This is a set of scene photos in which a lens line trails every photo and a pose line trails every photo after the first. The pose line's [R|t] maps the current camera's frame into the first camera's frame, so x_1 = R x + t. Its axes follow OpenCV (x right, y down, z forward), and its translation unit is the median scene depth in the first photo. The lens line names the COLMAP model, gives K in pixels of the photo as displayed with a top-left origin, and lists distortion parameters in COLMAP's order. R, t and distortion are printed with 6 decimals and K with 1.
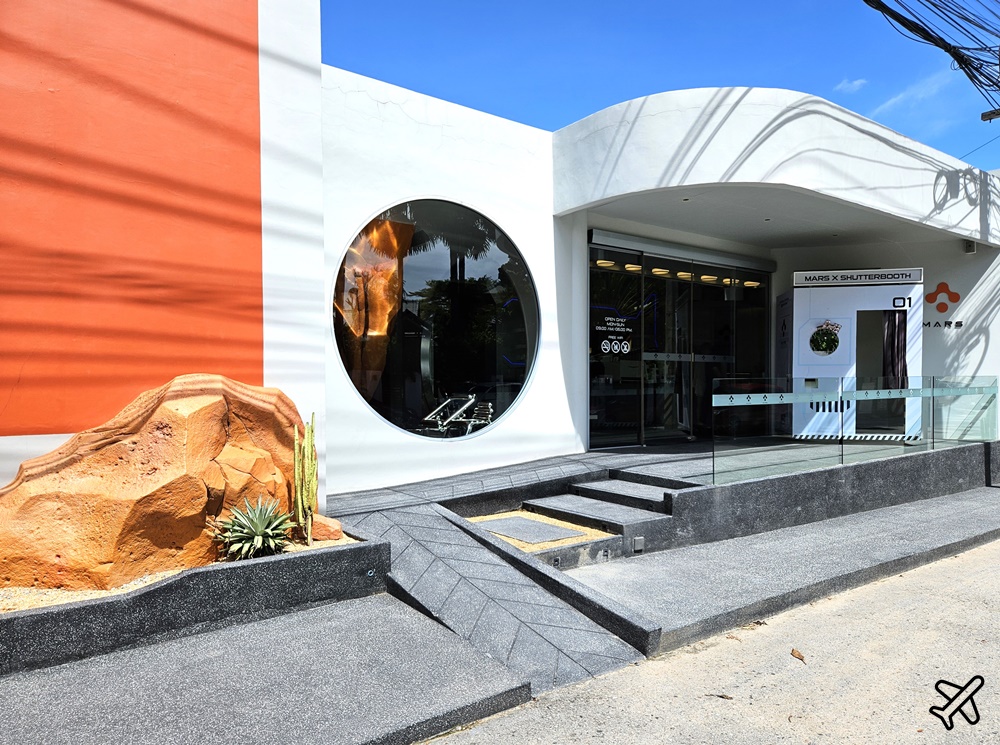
lens RADIAL K [[669.2, 0, 504.0], [0, 669.2, 376.2], [0, 0, 1]] dist [0.046970, -0.033515]
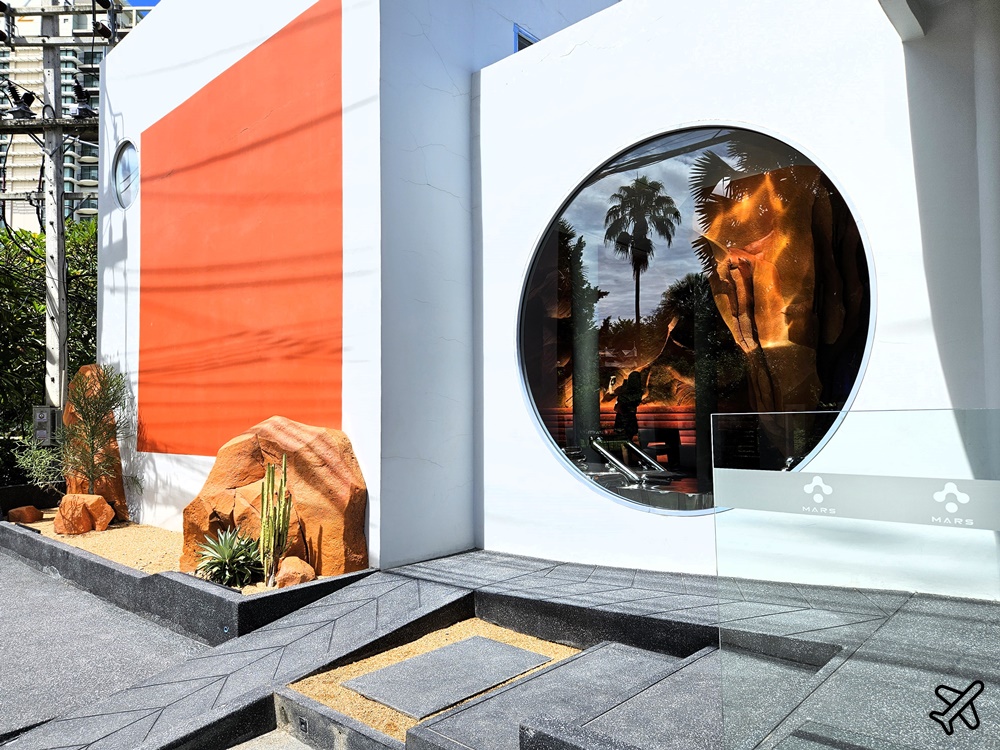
lens RADIAL K [[669.2, 0, 505.1], [0, 669.2, 373.9], [0, 0, 1]] dist [0.046970, -0.033515]
pose [[0.211271, -0.063732, -0.975348, 0.708970], [0.018786, 0.997952, -0.061140, 0.004140], [0.977247, -0.005405, 0.212036, 1.025555]]
